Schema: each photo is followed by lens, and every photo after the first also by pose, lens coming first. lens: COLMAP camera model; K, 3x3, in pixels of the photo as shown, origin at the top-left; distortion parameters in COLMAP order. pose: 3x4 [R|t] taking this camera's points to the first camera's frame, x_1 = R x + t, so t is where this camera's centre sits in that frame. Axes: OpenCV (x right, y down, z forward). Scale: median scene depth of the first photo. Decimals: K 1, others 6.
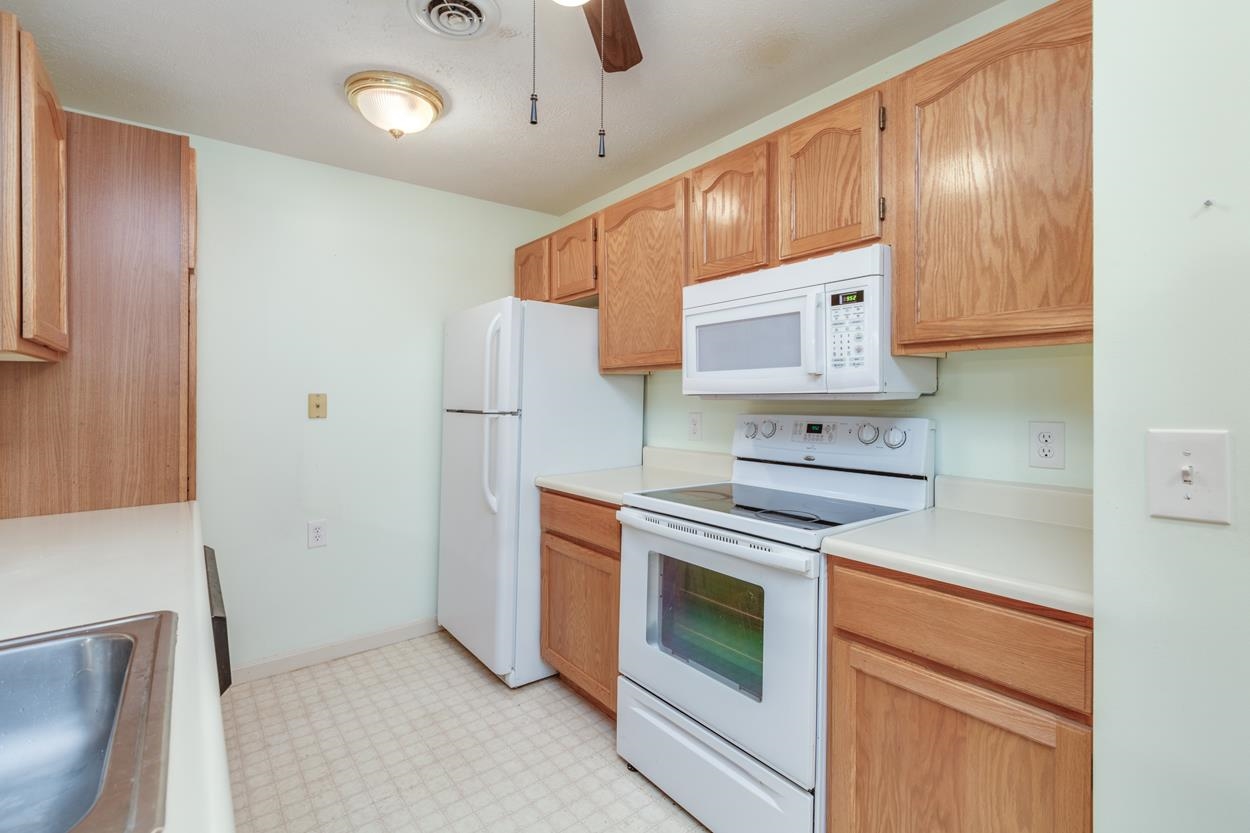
lens RADIAL K [[557.7, 0, 626.7], [0, 557.7, 396.6], [0, 0, 1]] dist [0.001216, -0.000794]
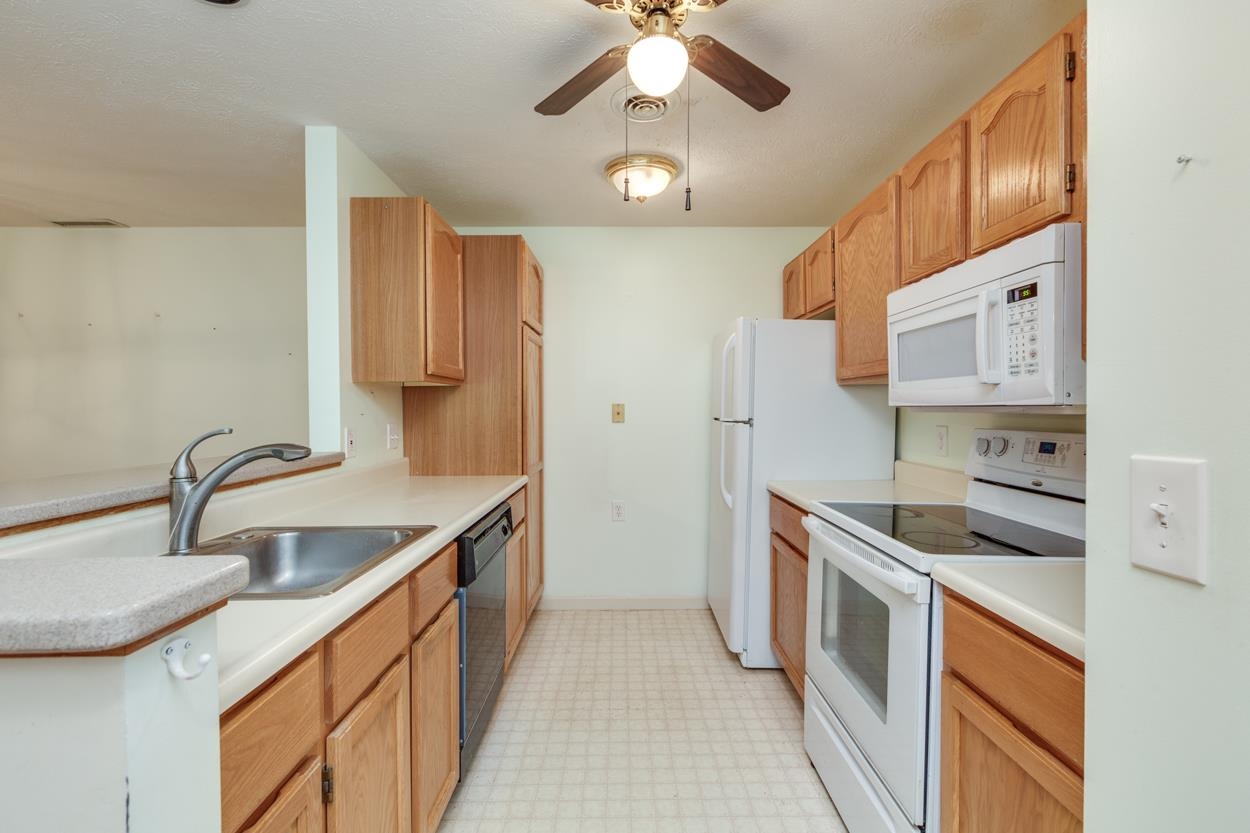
lens RADIAL K [[557.7, 0, 637.4], [0, 557.7, 413.9], [0, 0, 1]] dist [0.001216, -0.000794]
pose [[0.798131, 0.012565, -0.602353, 0.354427], [-0.003614, 0.999864, 0.016069, -0.004358], [0.602473, -0.010648, 0.798068, -0.021782]]
